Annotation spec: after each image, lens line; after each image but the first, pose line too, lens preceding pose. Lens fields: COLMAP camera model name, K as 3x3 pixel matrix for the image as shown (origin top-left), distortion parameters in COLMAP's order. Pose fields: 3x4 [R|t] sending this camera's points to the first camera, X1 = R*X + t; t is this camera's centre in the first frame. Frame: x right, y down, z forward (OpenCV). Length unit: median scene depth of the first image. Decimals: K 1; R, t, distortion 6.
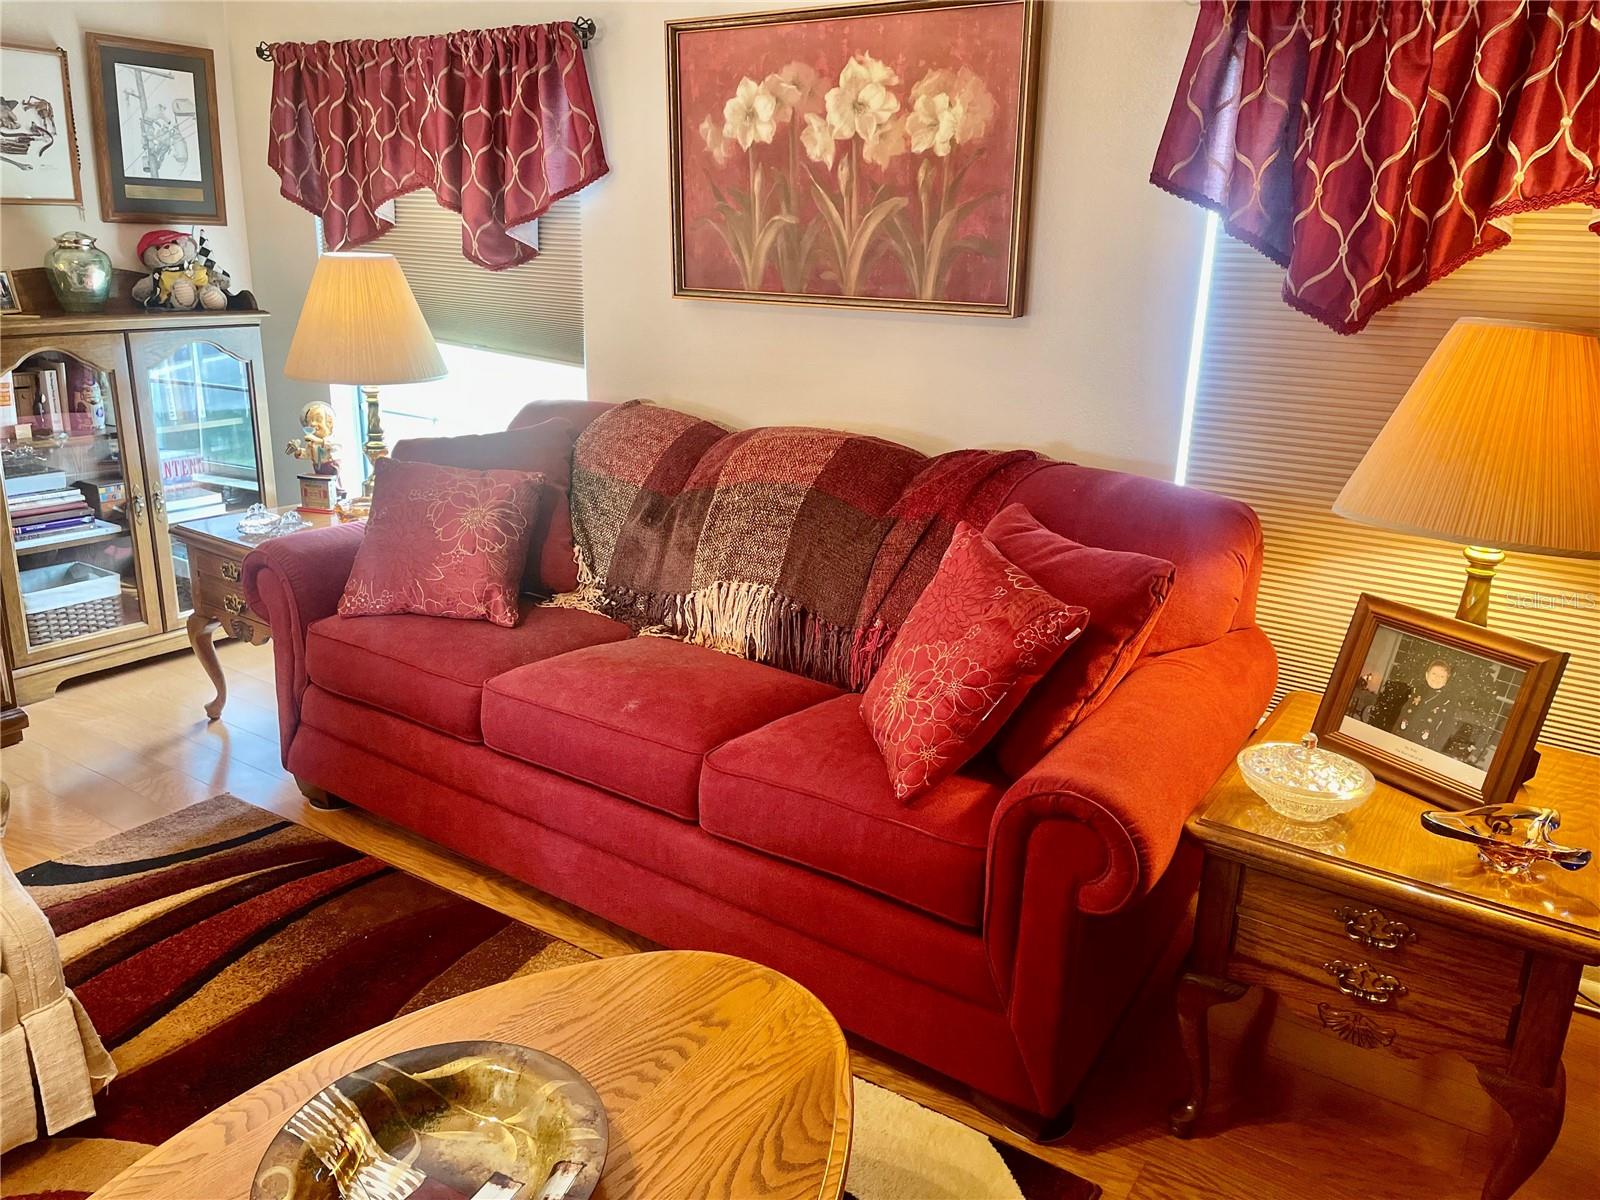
lens RADIAL K [[1229.5, 0, 804.1], [0, 1229.5, 596.4], [0, 0, 1]] dist [0.068490, -0.071767]
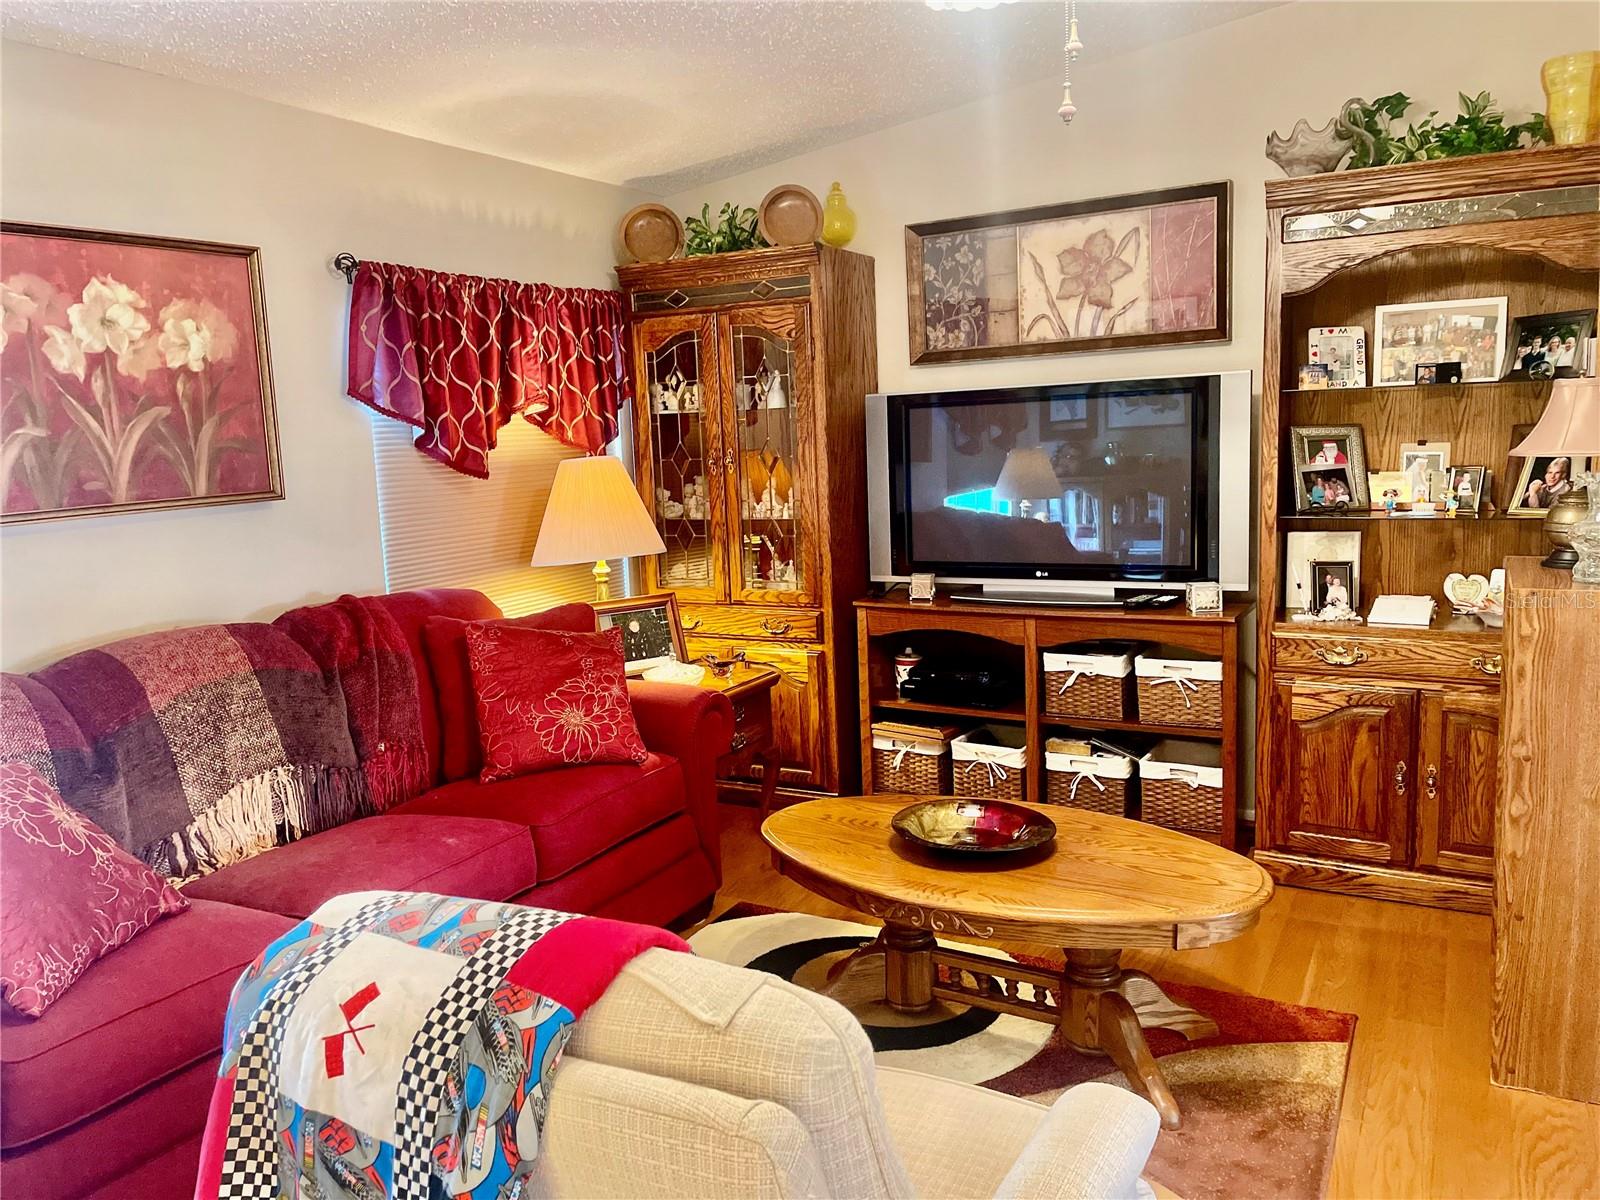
lens RADIAL K [[1229.5, 0, 803.3], [0, 1229.5, 598.2], [0, 0, 1]] dist [0.068490, -0.071767]
pose [[-0.105138, -0.164631, 0.980736, -1.063824], [0.324503, 0.926539, 0.190321, -0.193702], [-0.940023, 0.338262, -0.043991, 0.580238]]
